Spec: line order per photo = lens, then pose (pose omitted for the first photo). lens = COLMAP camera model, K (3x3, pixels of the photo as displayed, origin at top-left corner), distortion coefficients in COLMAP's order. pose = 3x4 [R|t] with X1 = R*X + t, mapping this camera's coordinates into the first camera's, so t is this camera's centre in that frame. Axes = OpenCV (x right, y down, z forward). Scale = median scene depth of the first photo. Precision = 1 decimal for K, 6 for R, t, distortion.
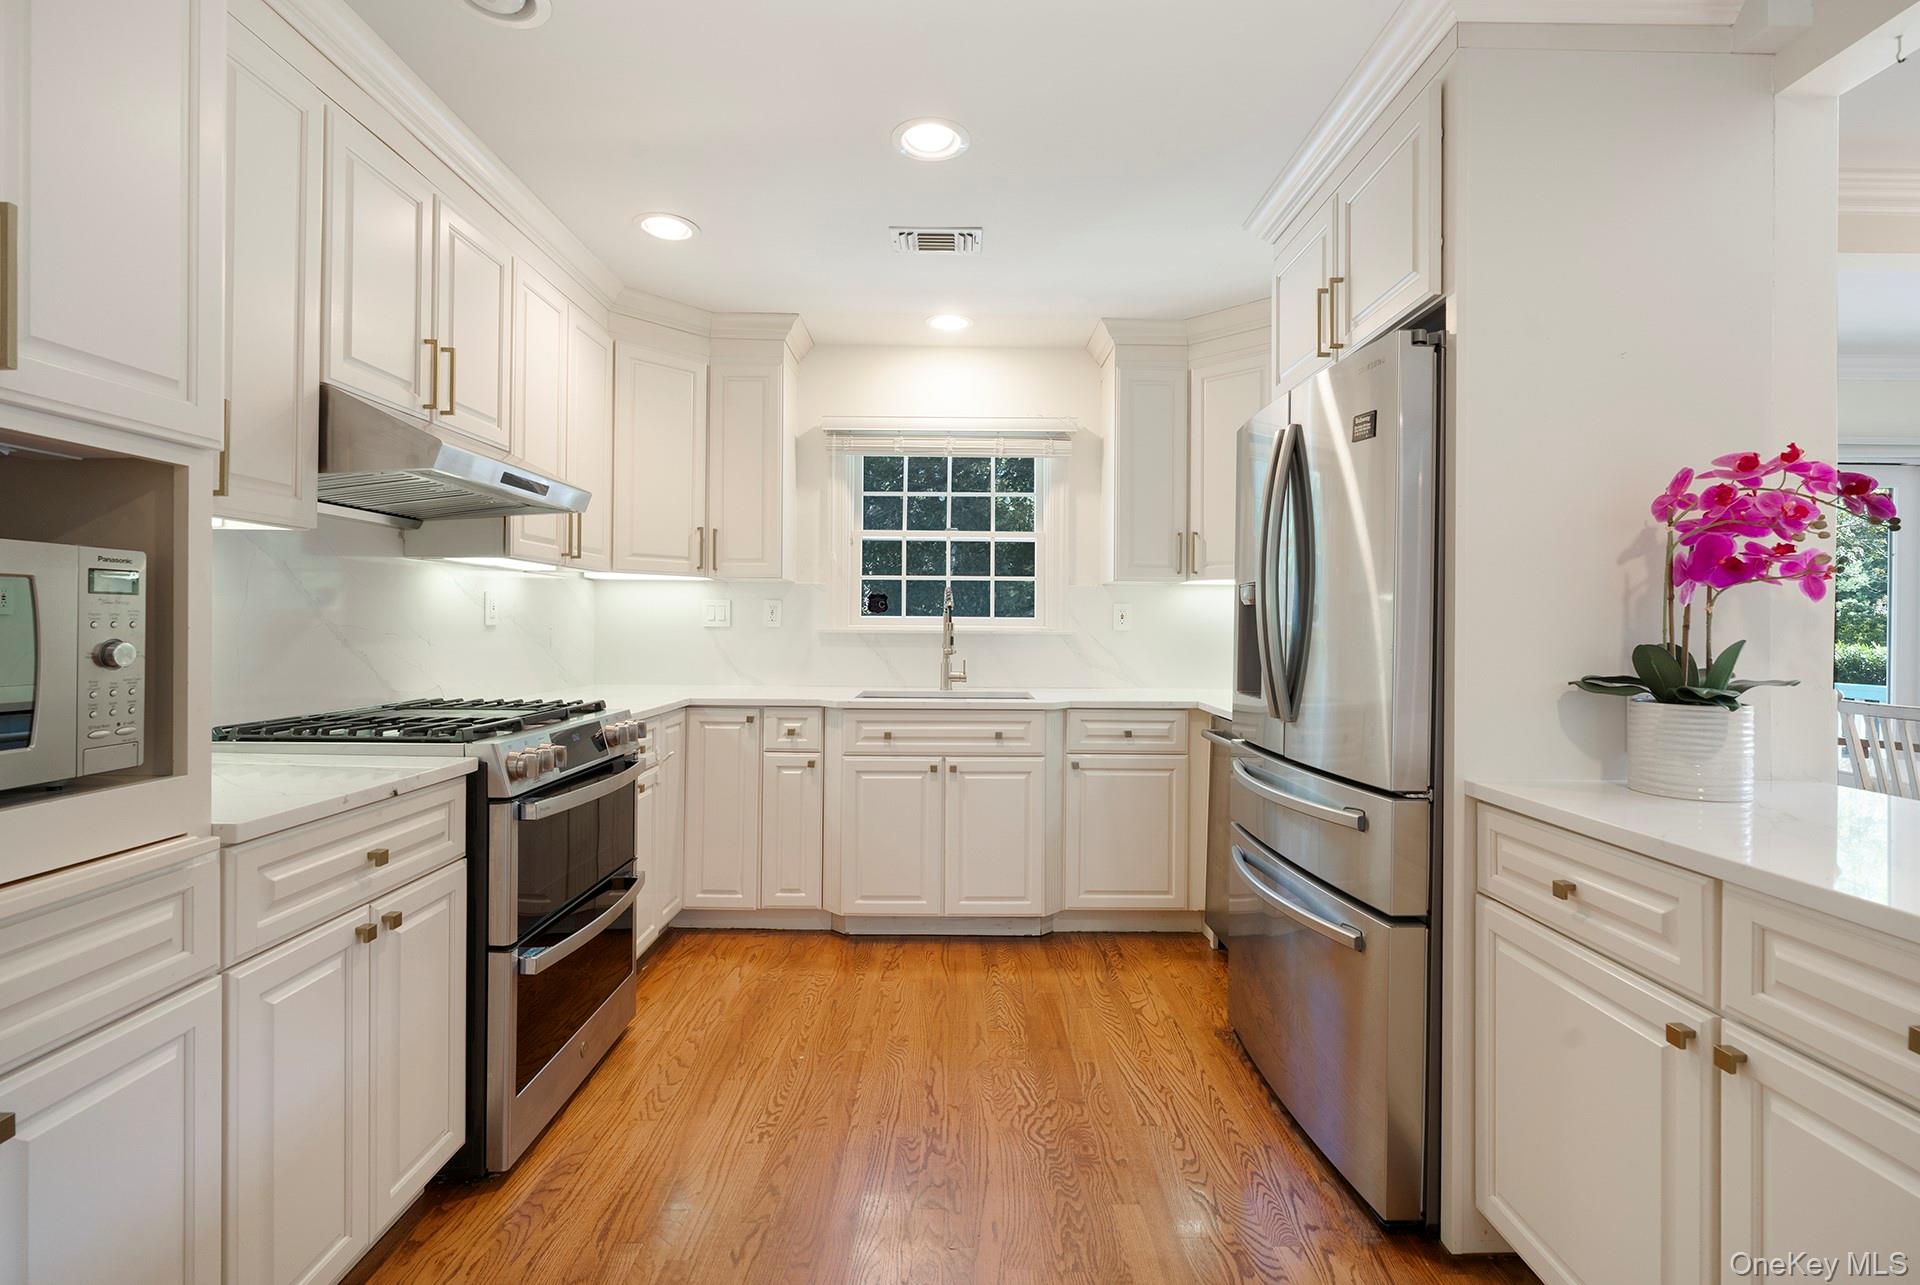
lens RADIAL K [[882.0, 0, 959.8], [0, 882.0, 631.3], [0, 0, 1]] dist [-0.004745, 0.000799]
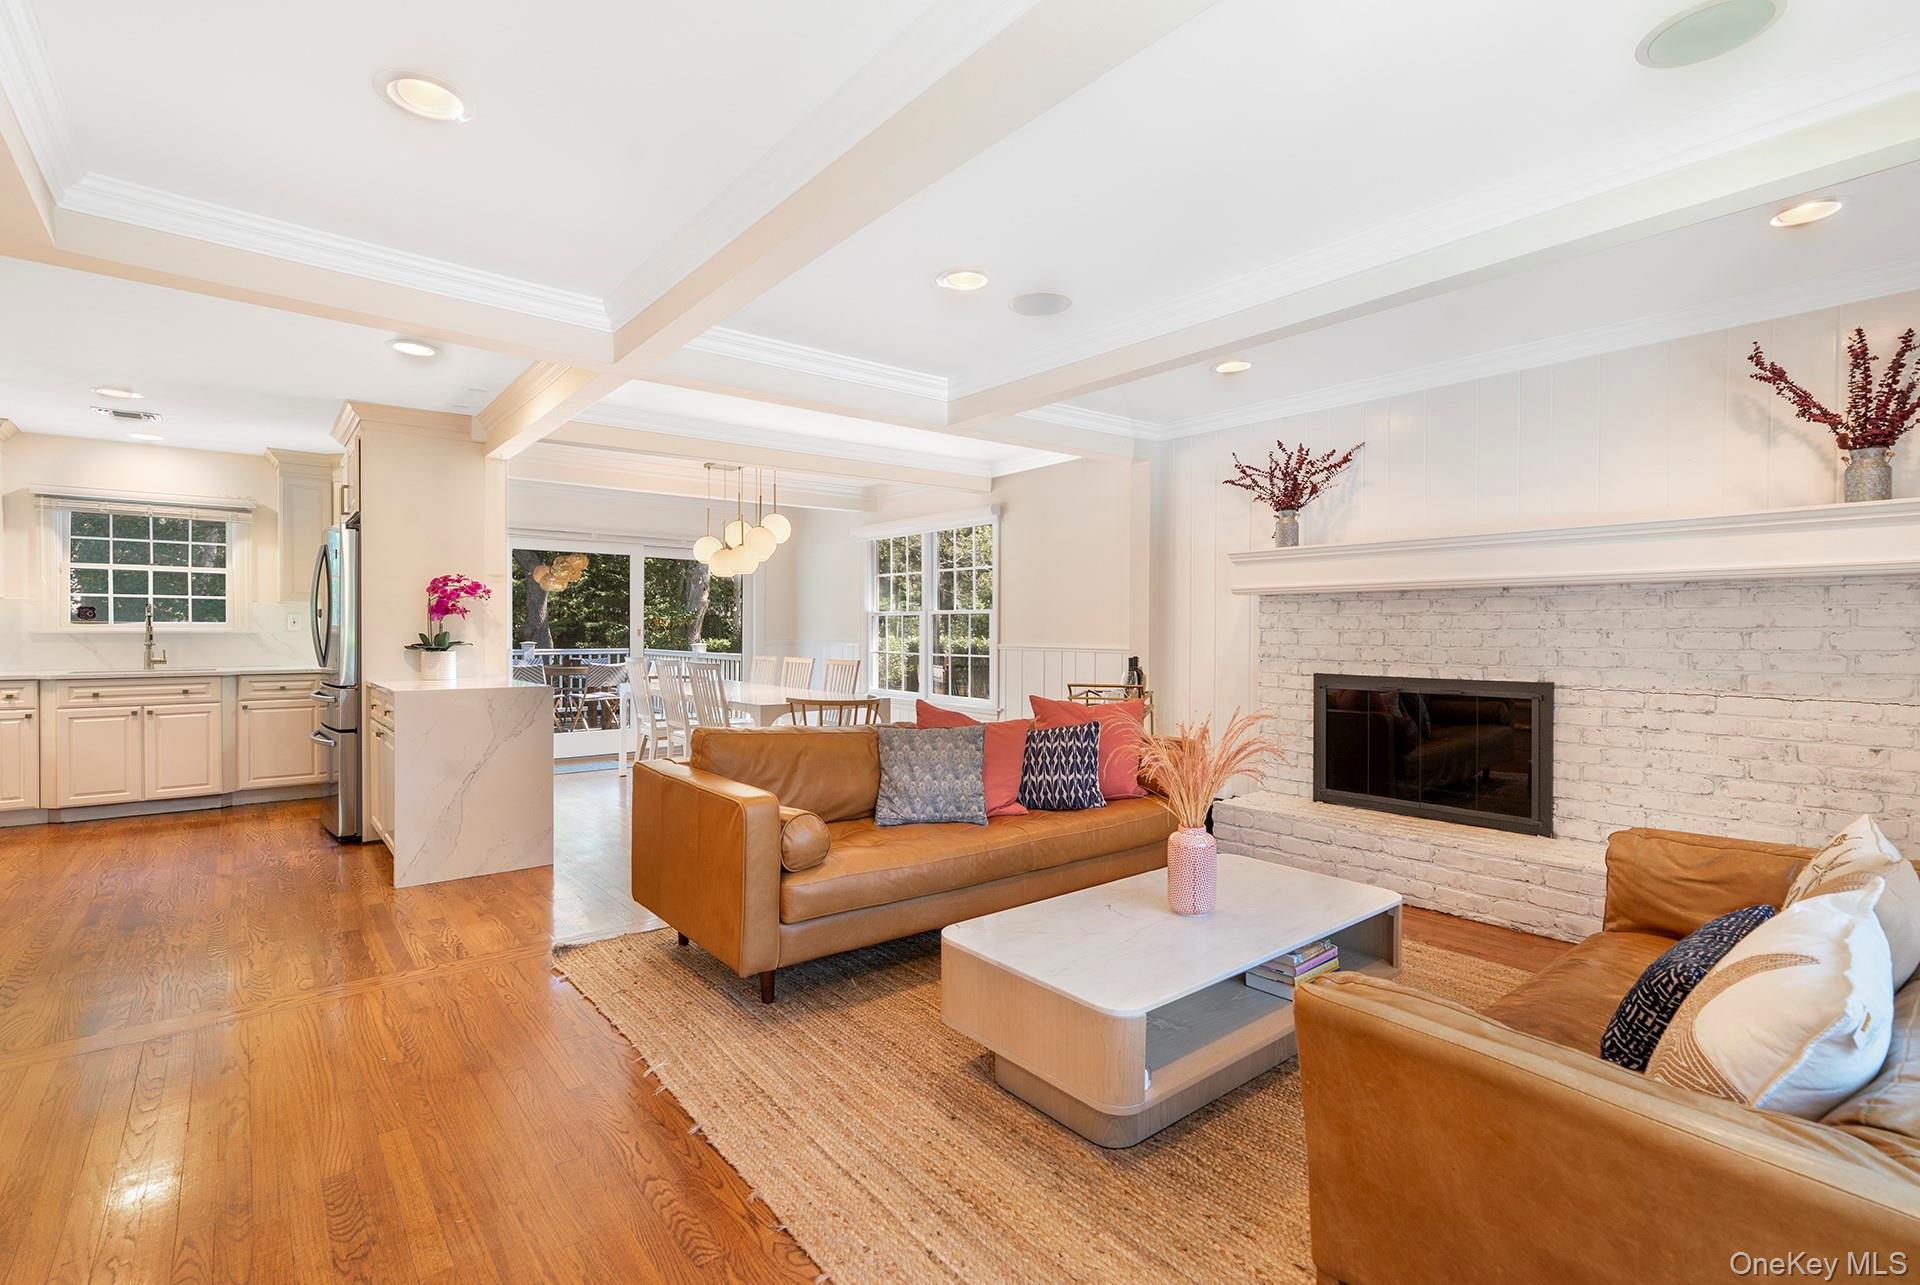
lens RADIAL K [[882.0, 0, 962.8], [0, 882.0, 641.2], [0, 0, 1]] dist [-0.004745, 0.000799]
pose [[0.774323, -0.013174, 0.632654, 0.128472], [0.006234, 0.999894, 0.013192, 0.006475], [-0.632760, -0.006271, 0.774322, -1.227754]]
